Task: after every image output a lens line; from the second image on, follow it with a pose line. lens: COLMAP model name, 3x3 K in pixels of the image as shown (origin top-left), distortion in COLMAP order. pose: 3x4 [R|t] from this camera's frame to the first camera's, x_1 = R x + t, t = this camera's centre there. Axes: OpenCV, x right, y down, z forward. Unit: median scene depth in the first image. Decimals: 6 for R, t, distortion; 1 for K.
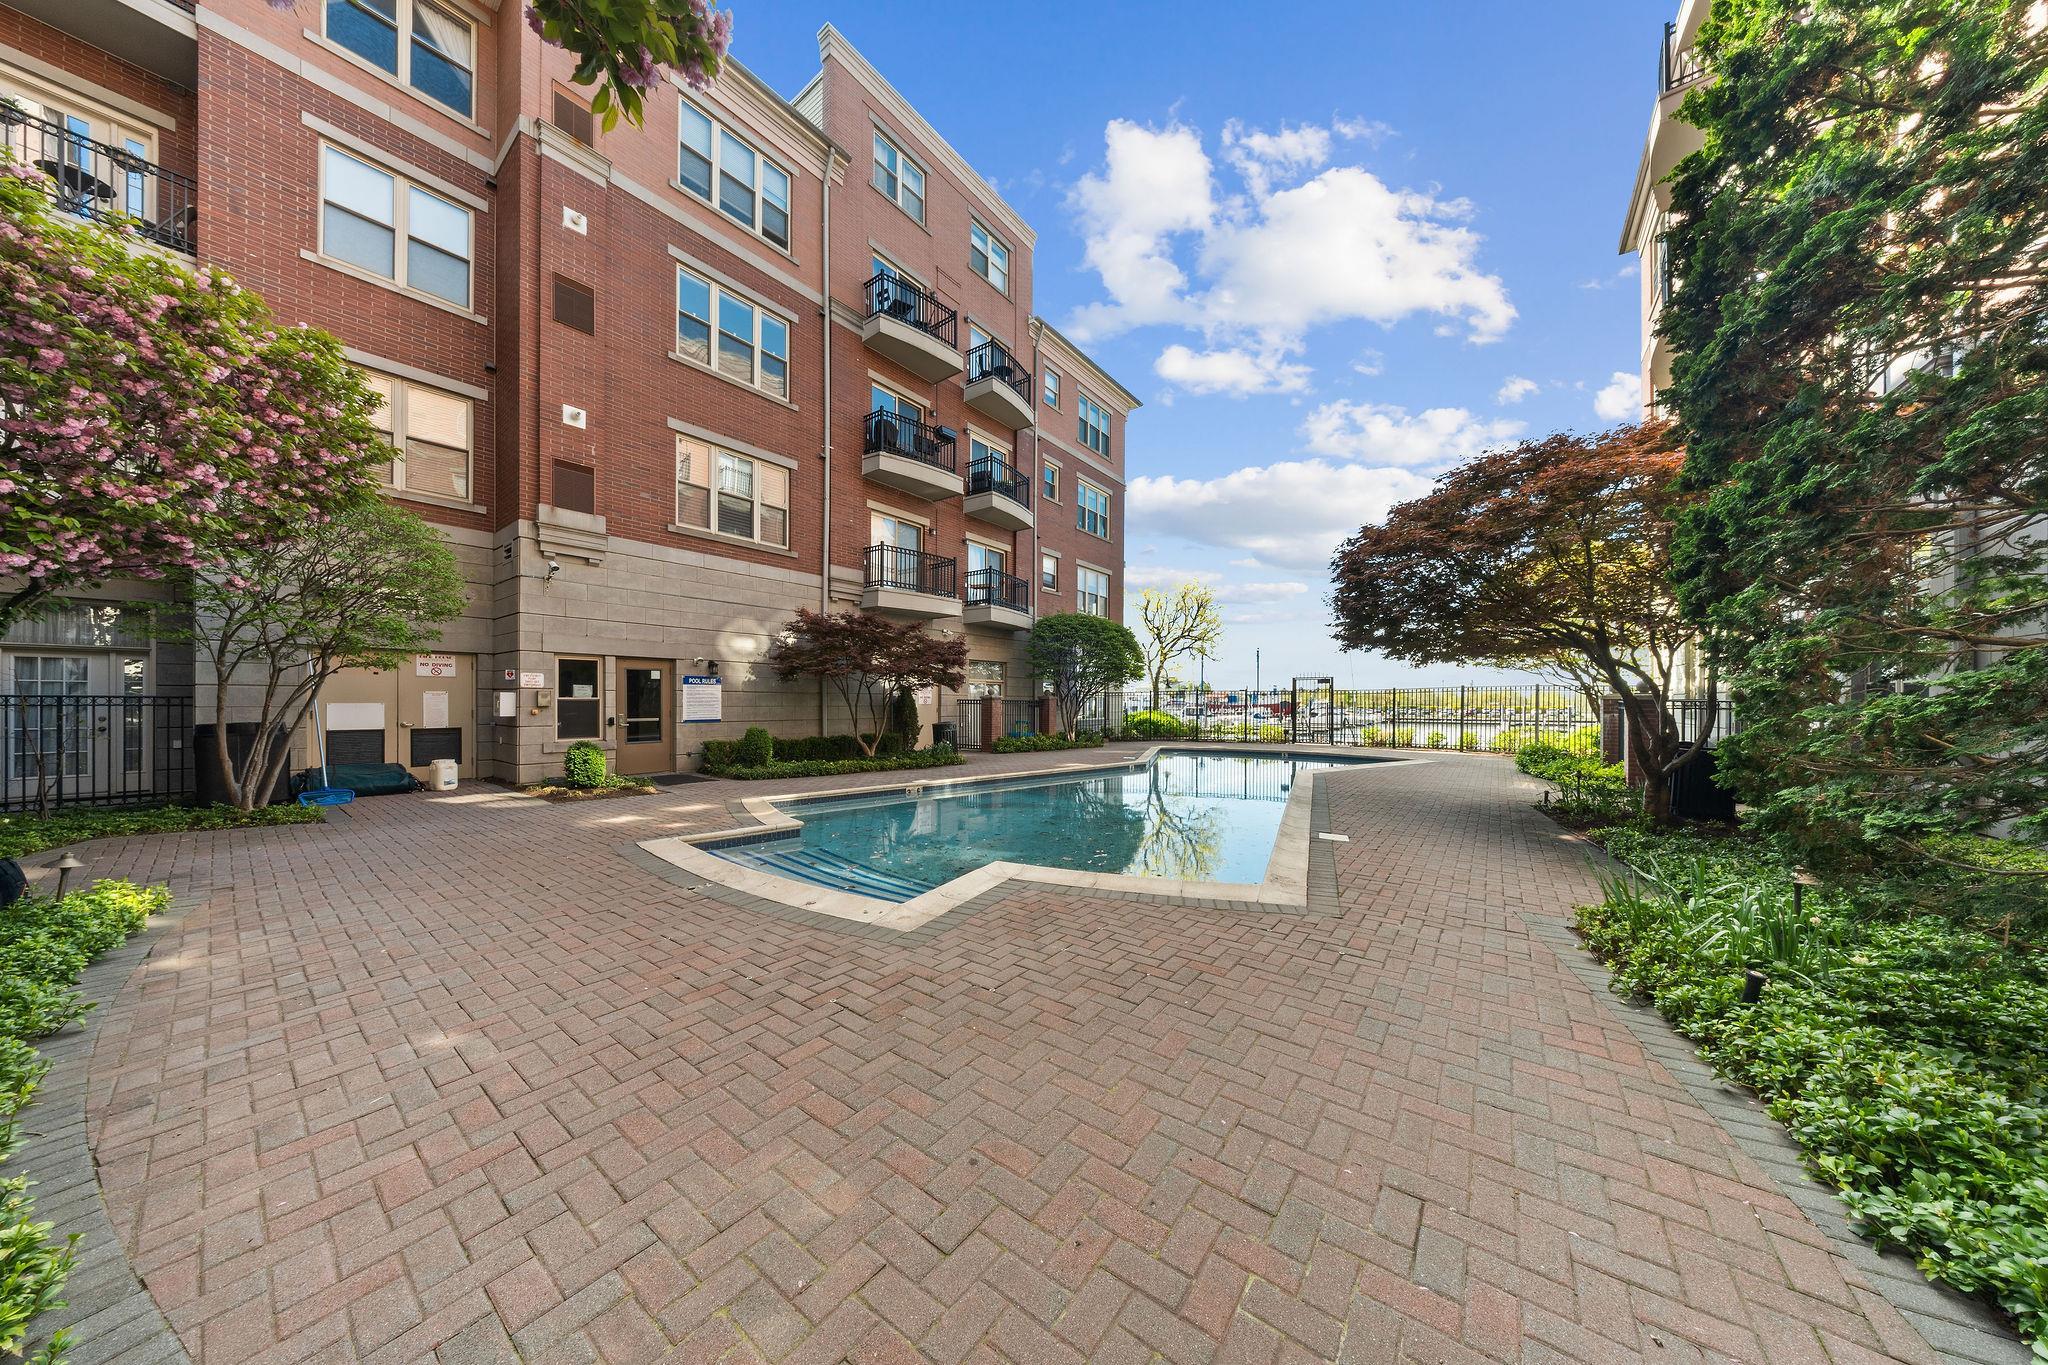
lens RADIAL K [[627.3, 0, 1048.4], [0, 627.3, 696.7], [0, 0, 1]] dist [0.010952, -0.000031]
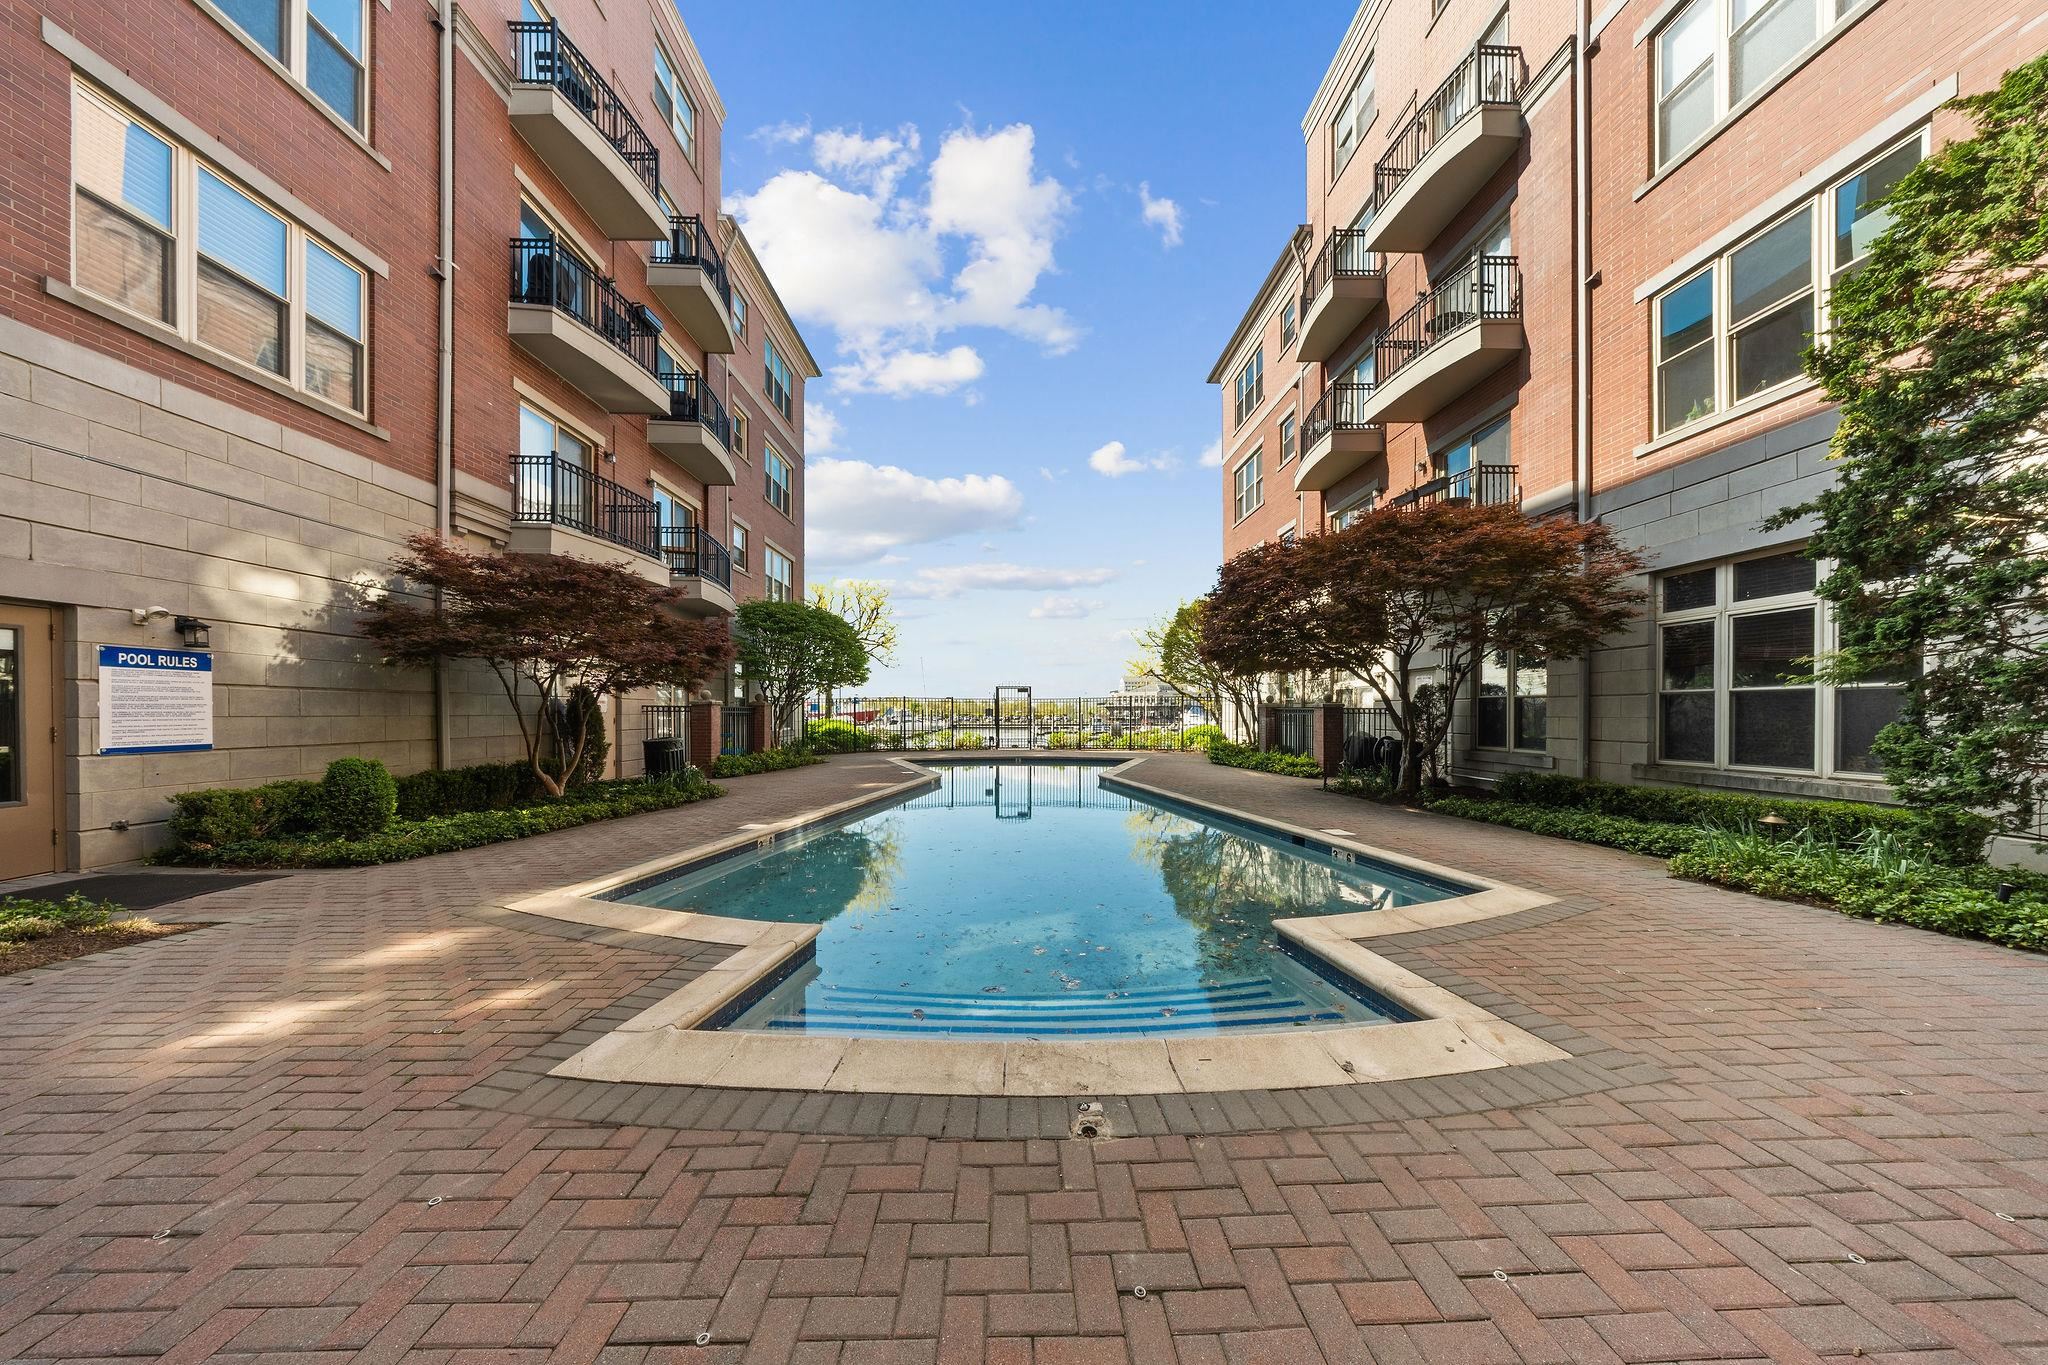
lens RADIAL K [[615.4, 0, 1041.5], [0, 615.4, 711.0], [0, 0, 1]] dist [-0.001743, -0.000159]
pose [[0.780800, -0.000489, 0.624781, -0.294948], [-0.005837, 0.999950, 0.008077, 0.003567], [-0.624754, -0.009954, 0.780758, 0.237936]]
